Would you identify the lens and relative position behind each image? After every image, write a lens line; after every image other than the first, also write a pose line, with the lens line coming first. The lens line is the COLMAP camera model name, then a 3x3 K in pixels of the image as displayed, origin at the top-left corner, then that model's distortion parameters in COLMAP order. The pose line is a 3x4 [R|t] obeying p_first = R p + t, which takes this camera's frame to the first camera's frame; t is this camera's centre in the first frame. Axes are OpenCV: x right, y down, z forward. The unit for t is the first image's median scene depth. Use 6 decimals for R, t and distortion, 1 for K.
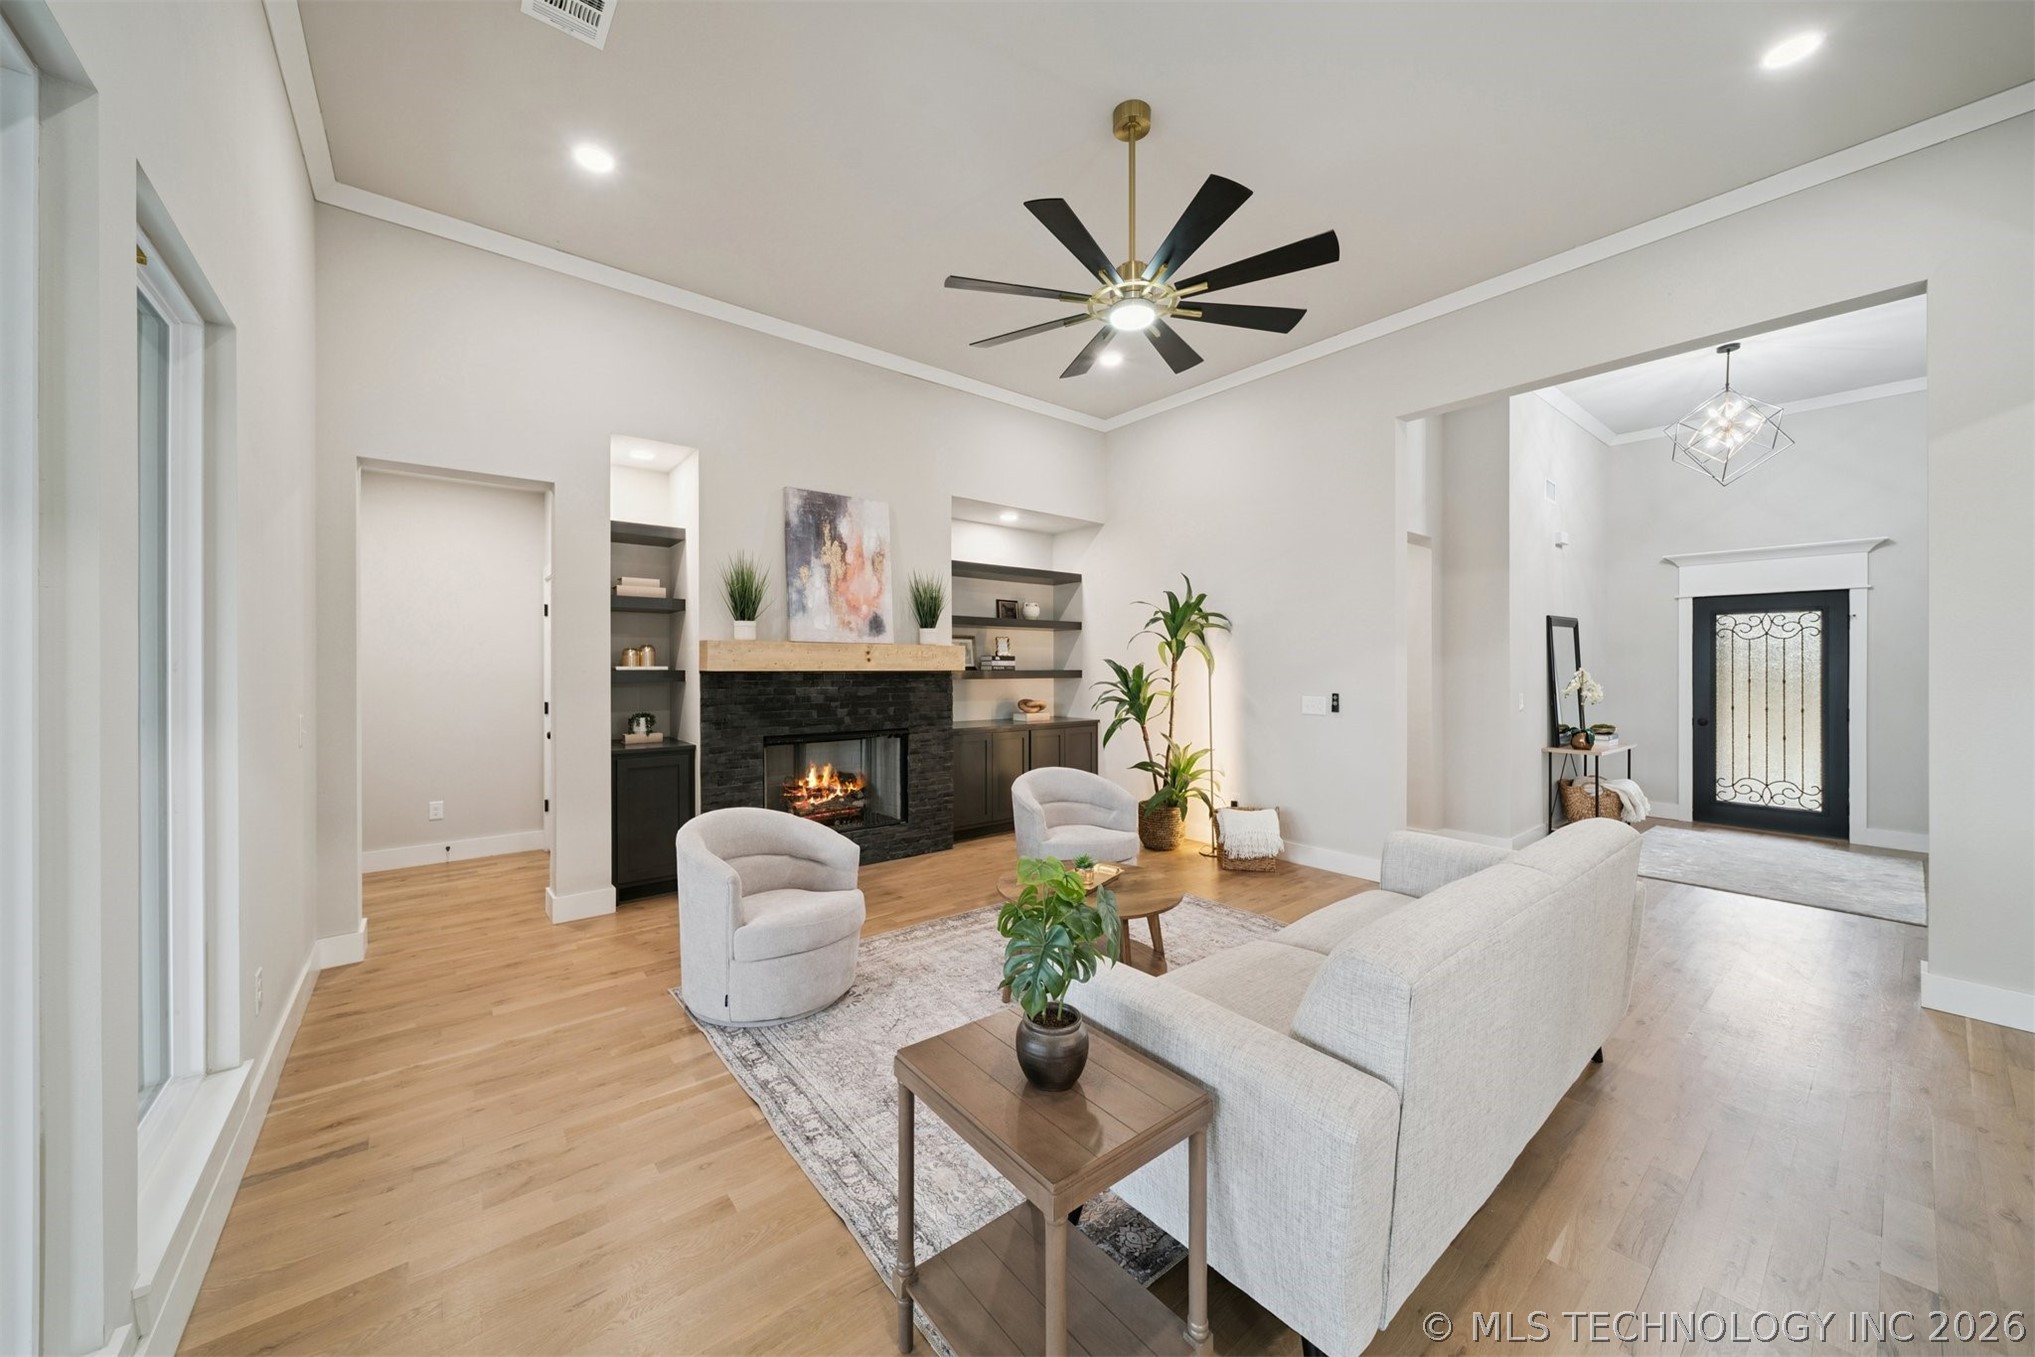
lens RADIAL K [[716.6, 0, 994.0], [0, 716.6, 667.9], [0, 0, 1]] dist [-0.002984, -0.000286]
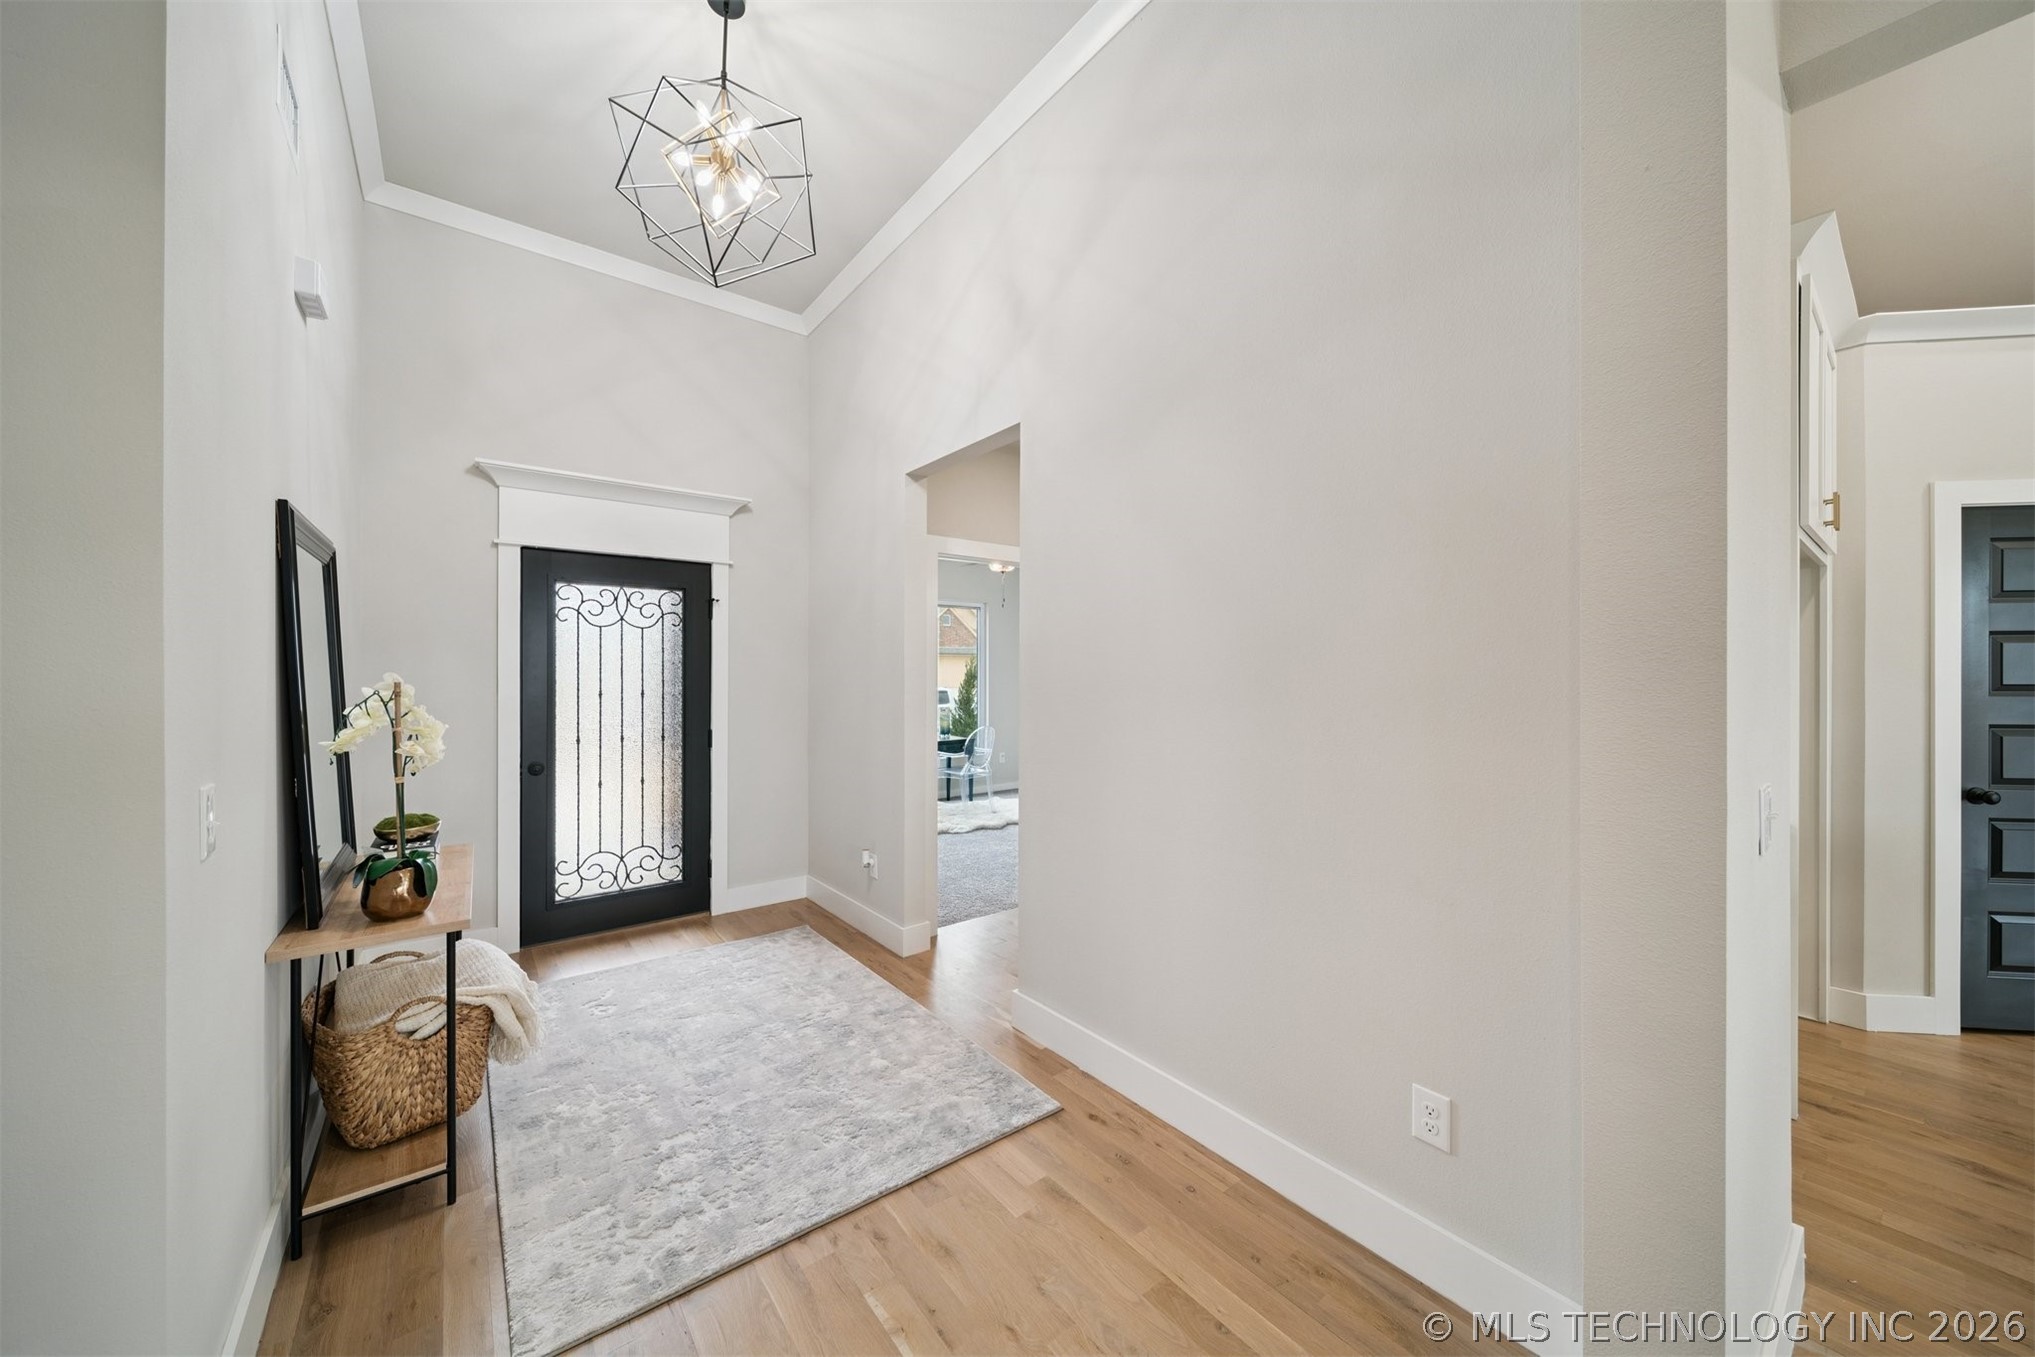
lens RADIAL K [[713.6, 0, 1001.4], [0, 713.6, 671.8], [0, 0, 1]] dist [0.001310, -0.001489]
pose [[0.006408, -0.000002, 0.999979, 0.549960], [0.004115, 0.999992, -0.000024, -0.000010], [-0.999971, 0.004116, 0.006408, 0.803685]]
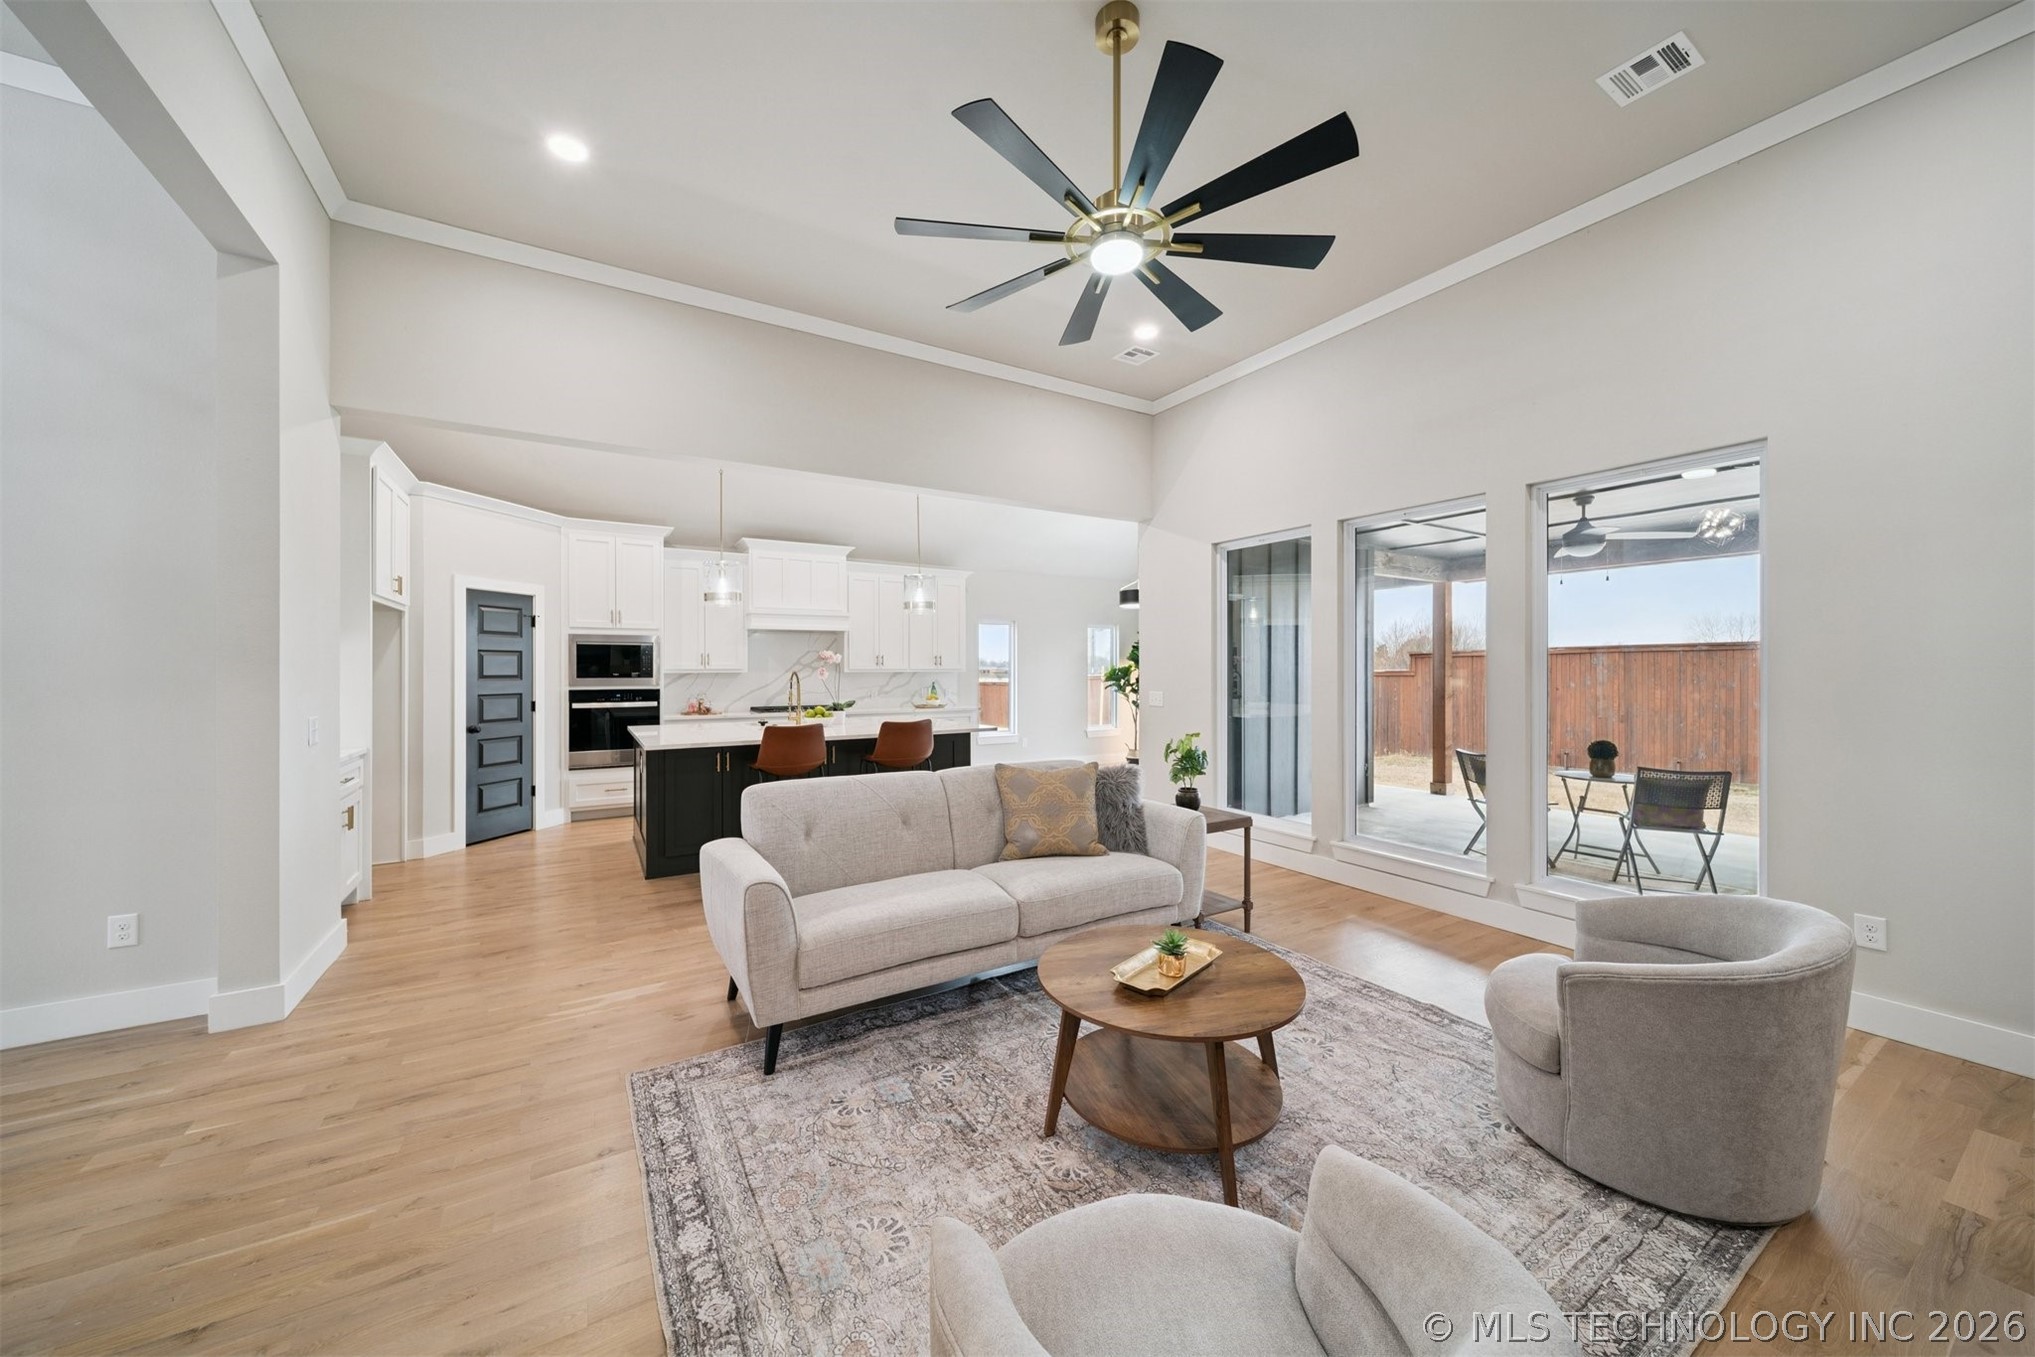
lens RADIAL K [[713.6, 0, 1001.4], [0, 713.6, 671.8], [0, 0, 1]] dist [0.001310, -0.001489]
pose [[-0.992231, -0.000750, 0.124405, 0.128132], [0.000255, 0.999967, 0.008066, -0.001563], [-0.124407, 0.008036, -0.992199, 1.074924]]
